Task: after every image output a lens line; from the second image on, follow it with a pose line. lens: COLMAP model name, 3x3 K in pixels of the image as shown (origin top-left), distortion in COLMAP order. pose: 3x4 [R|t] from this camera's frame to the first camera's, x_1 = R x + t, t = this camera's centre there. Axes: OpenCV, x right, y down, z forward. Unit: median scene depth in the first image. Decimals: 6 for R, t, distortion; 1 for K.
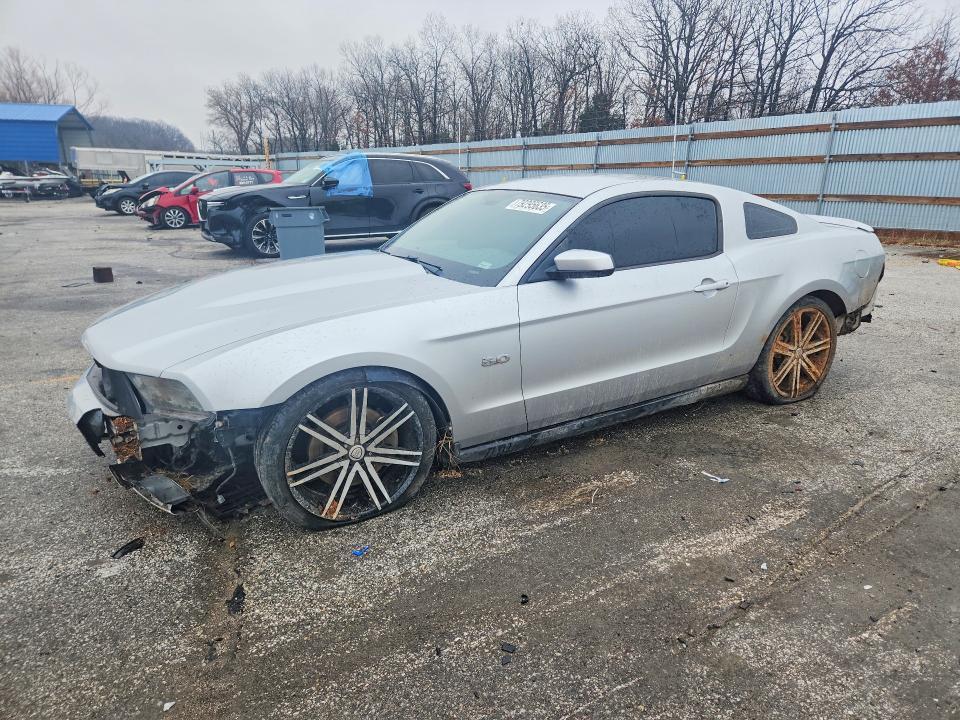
lens RADIAL K [[684.9, 0, 484.8], [0, 684.9, 364.0], [0, 0, 1]] dist [0.053650, -0.032569]
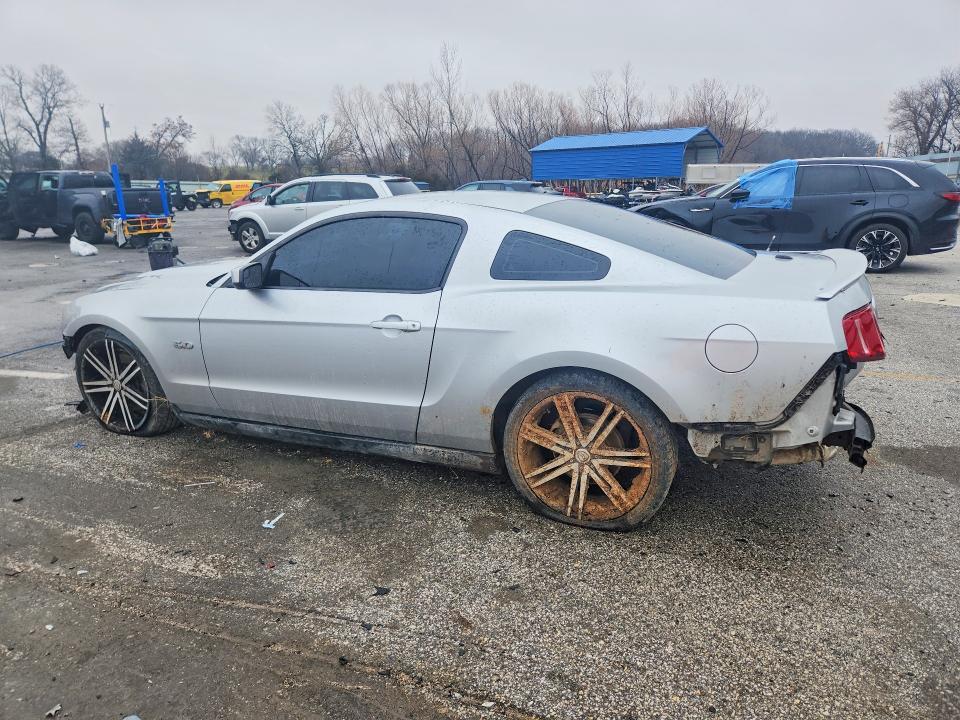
lens RADIAL K [[684.9, 0, 483.1], [0, 684.9, 361.9], [0, 0, 1]] dist [0.053650, -0.032569]
pose [[0.526781, 0.199386, -0.826285, 1.175401], [-0.212215, 0.972165, 0.099294, -0.188409], [0.823084, 0.123044, 0.554431, 0.681591]]
